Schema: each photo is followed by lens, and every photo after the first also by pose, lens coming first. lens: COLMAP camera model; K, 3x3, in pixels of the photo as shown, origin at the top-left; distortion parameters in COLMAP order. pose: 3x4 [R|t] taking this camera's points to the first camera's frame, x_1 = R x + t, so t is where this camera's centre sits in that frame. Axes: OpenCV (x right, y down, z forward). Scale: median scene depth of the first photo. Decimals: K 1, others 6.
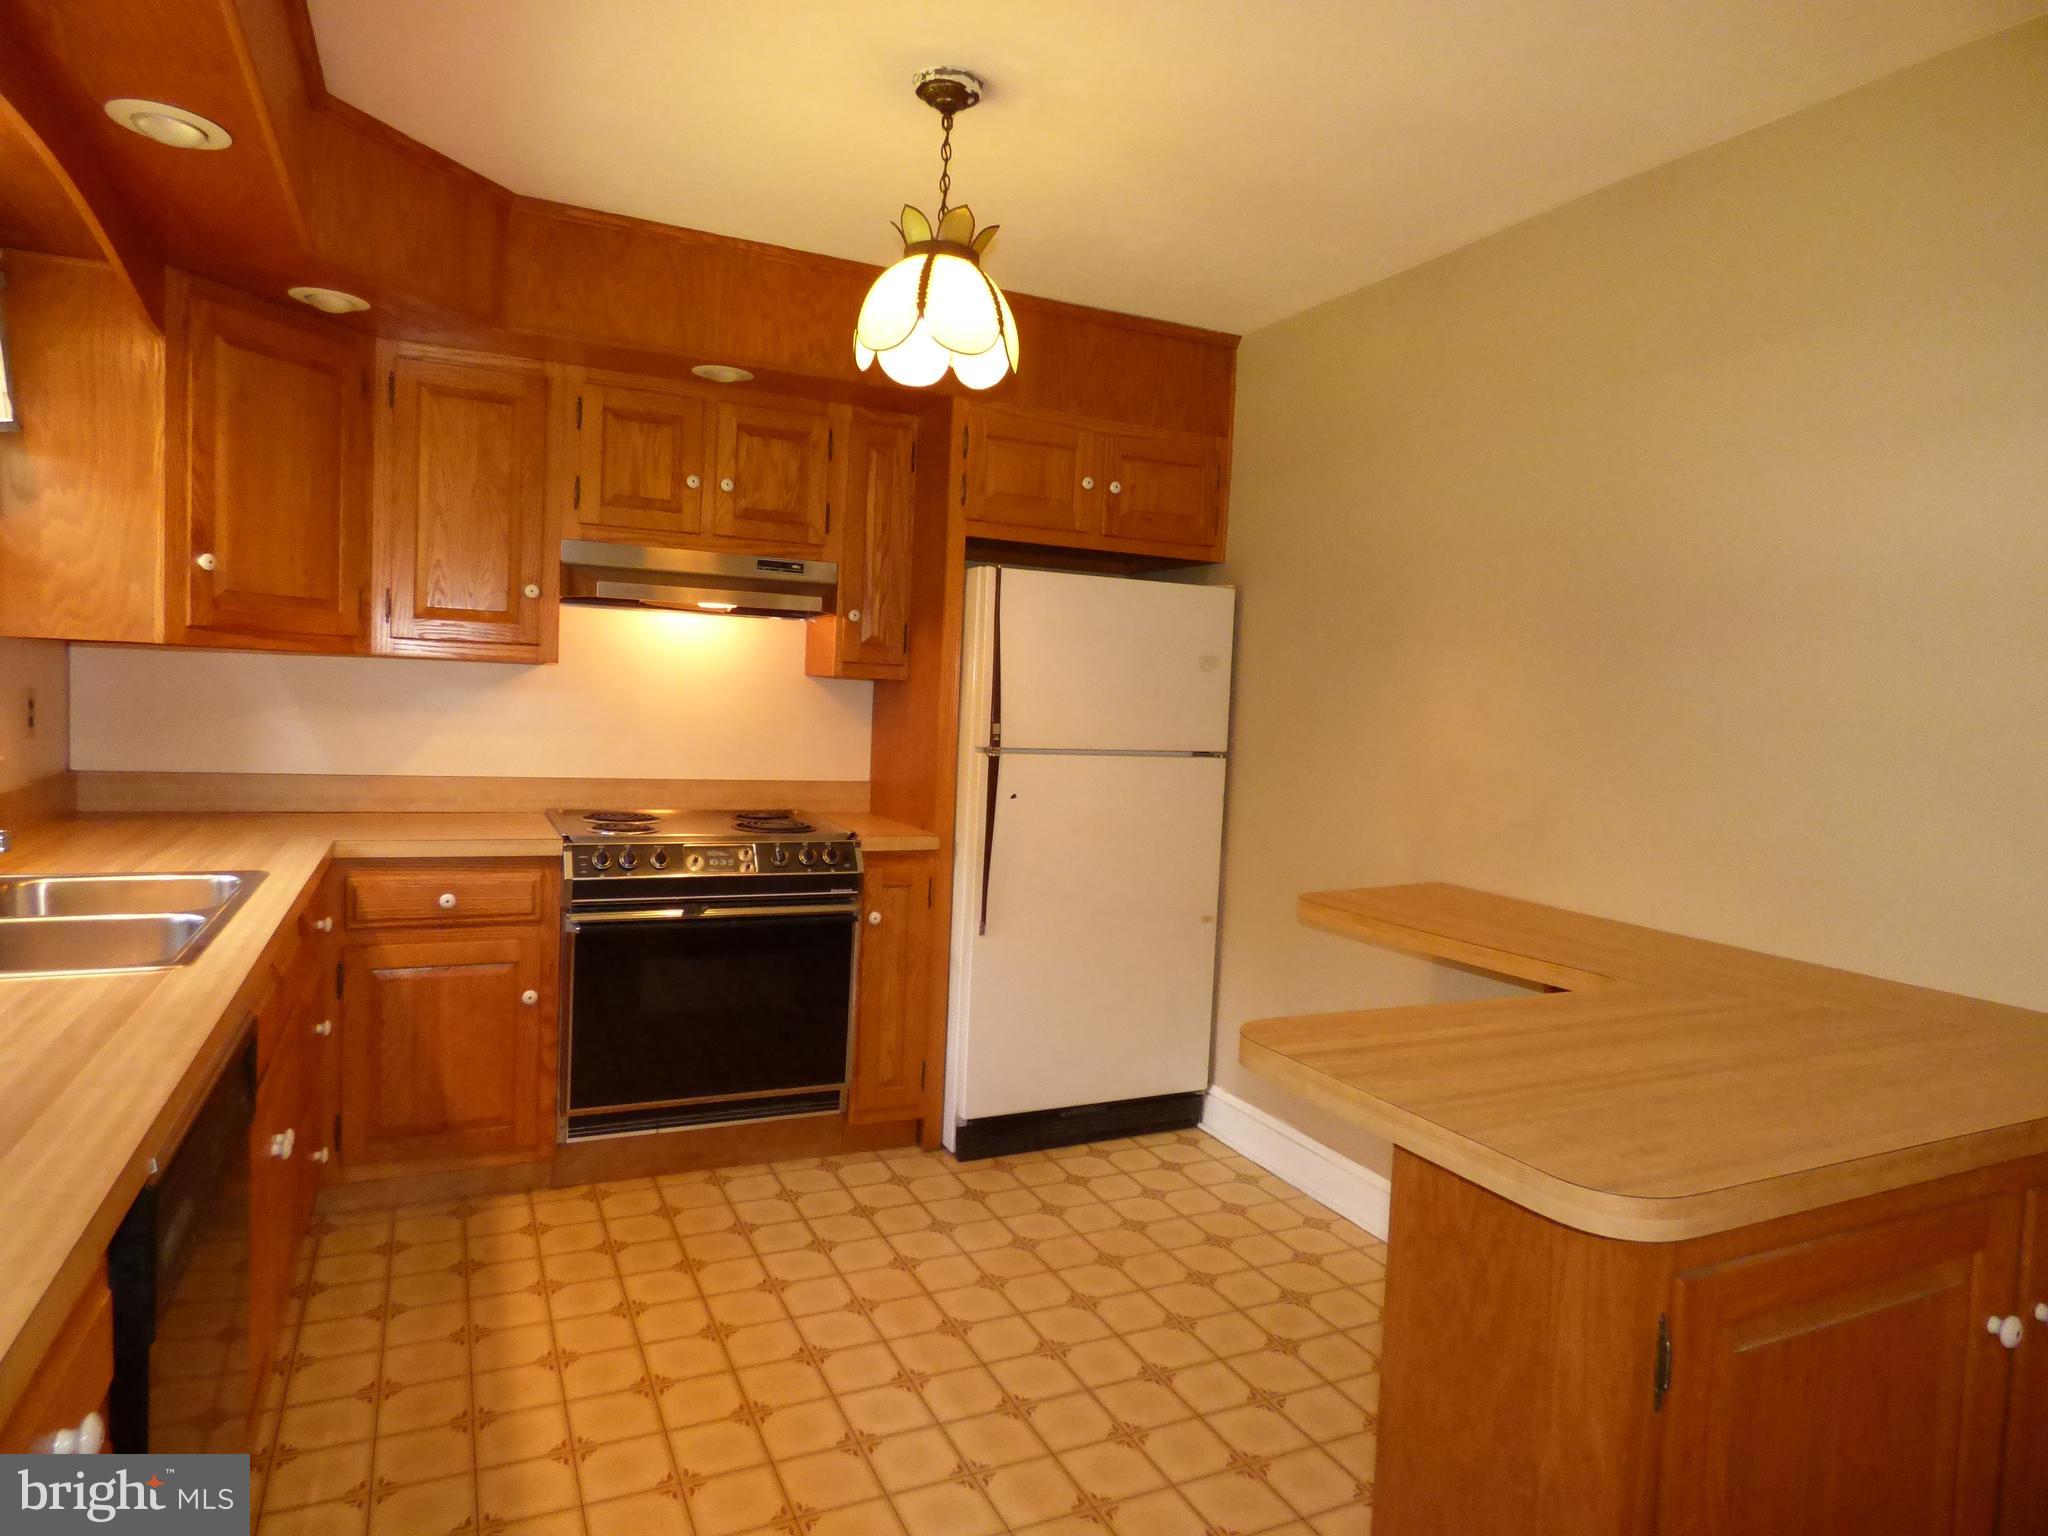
lens RADIAL K [[1230.7, 0, 1010.8], [0, 1230.7, 768.2], [0, 0, 1]] dist [-0.013974, 0.002552]
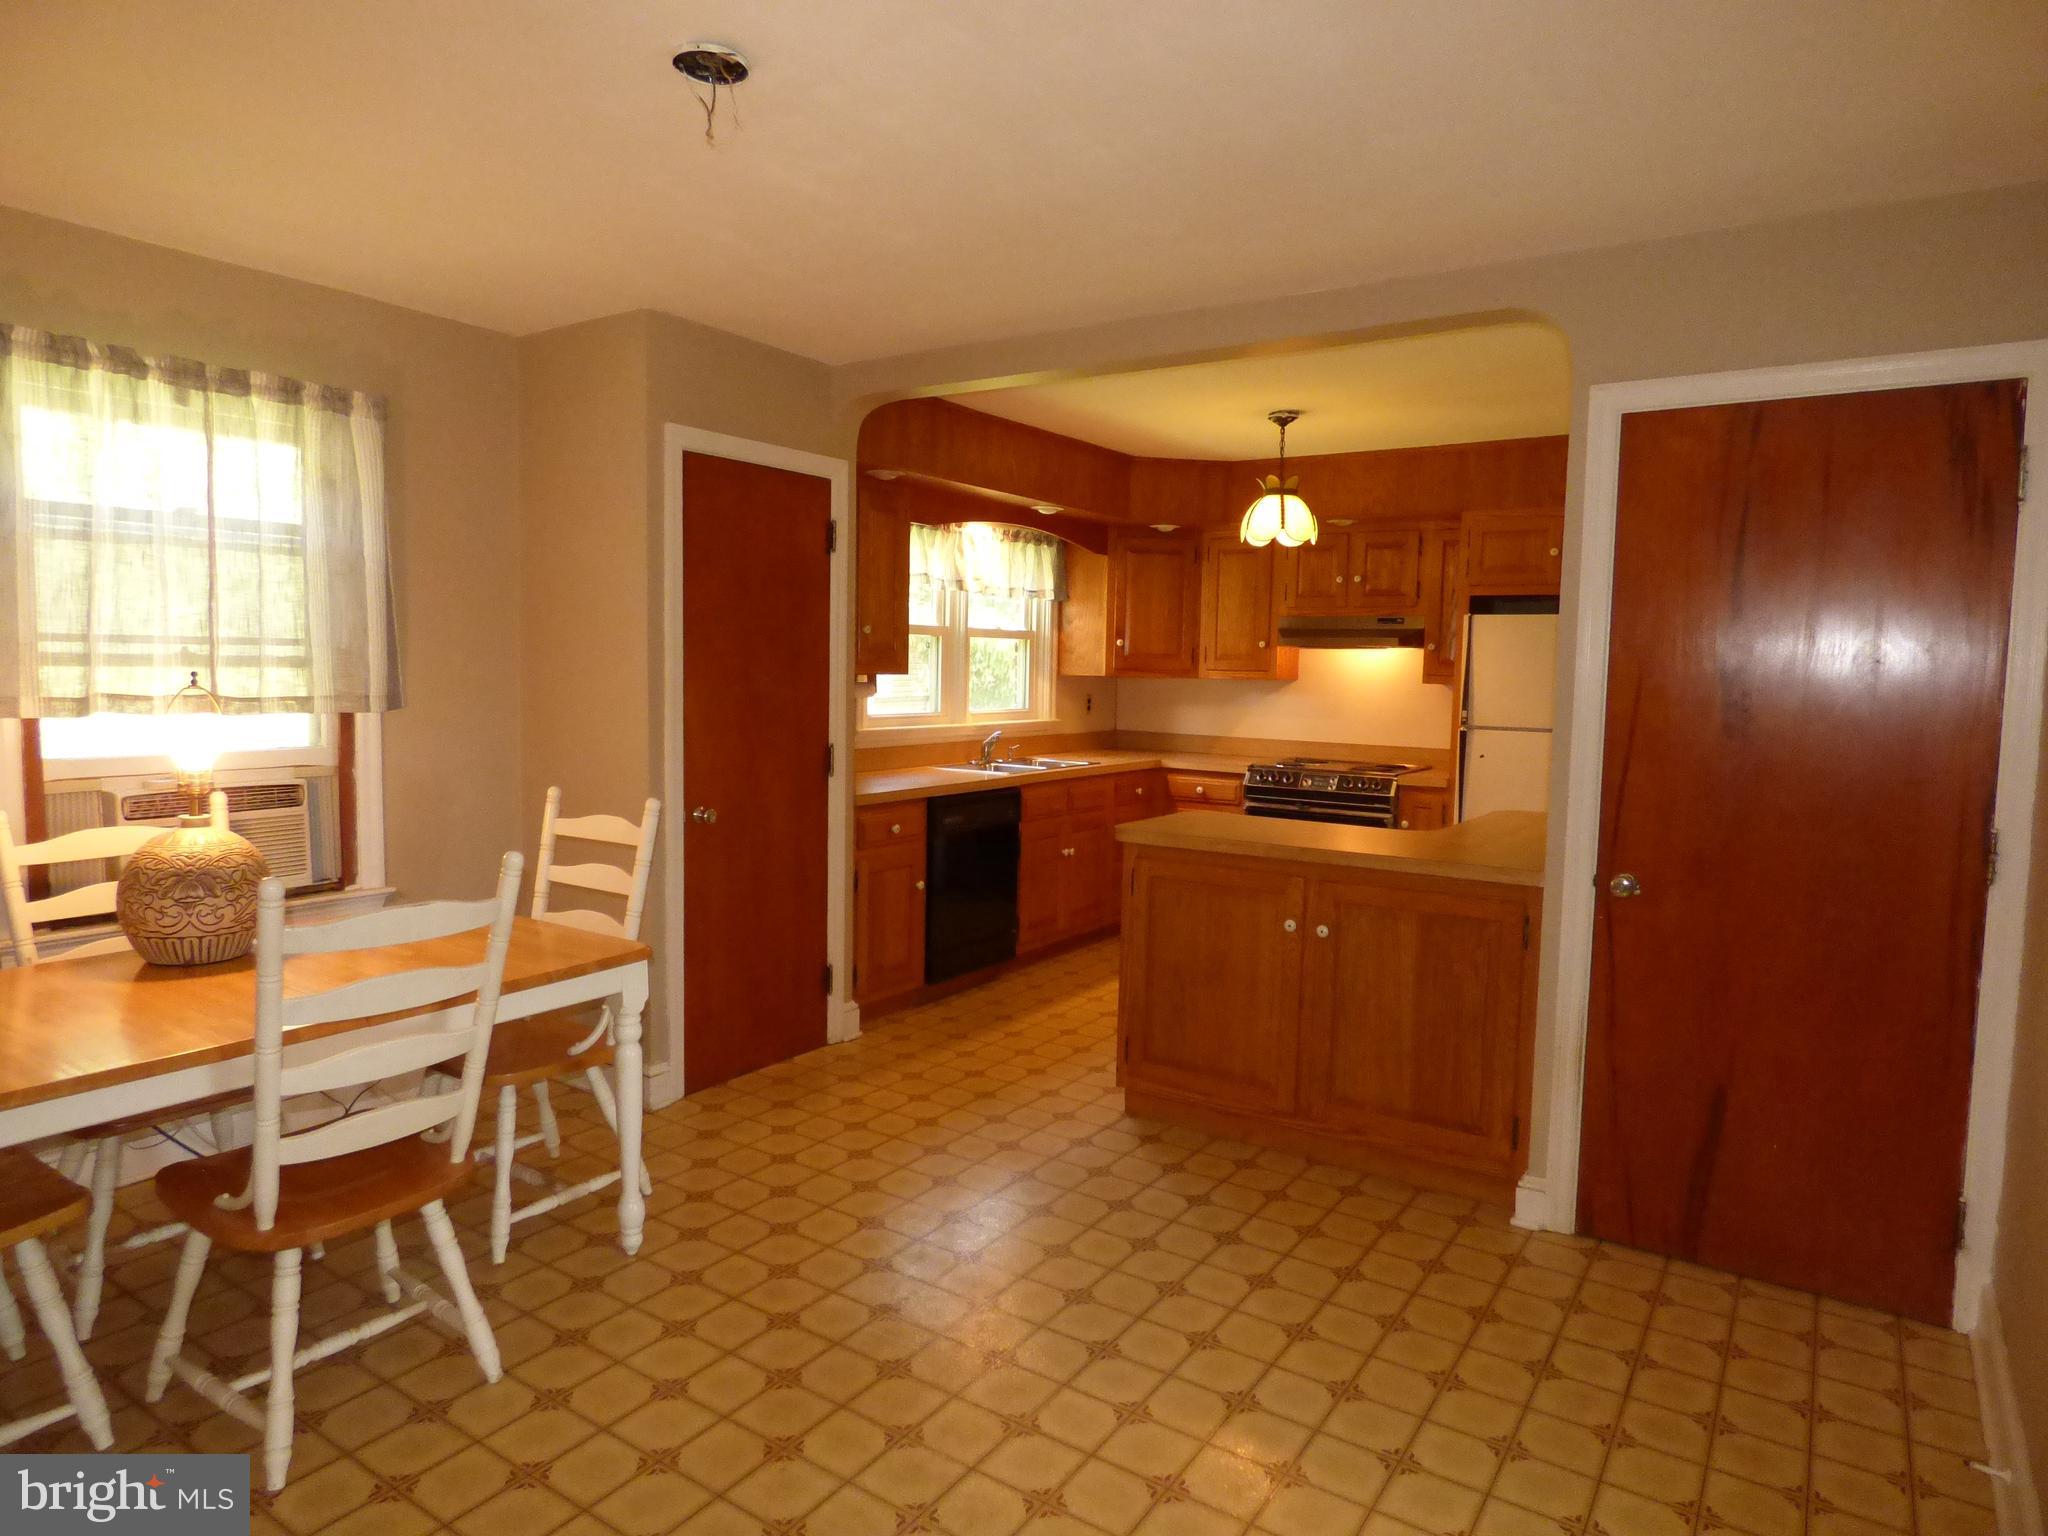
lens RADIAL K [[1230.7, 0, 1034.0], [0, 1230.7, 759.8], [0, 0, 1]] dist [-0.013974, 0.002552]
pose [[0.503118, 0.033398, -0.863572, 1.109572], [-0.050054, 0.998702, 0.009463, 0.041912], [0.862767, 0.038465, 0.504137, -0.311969]]
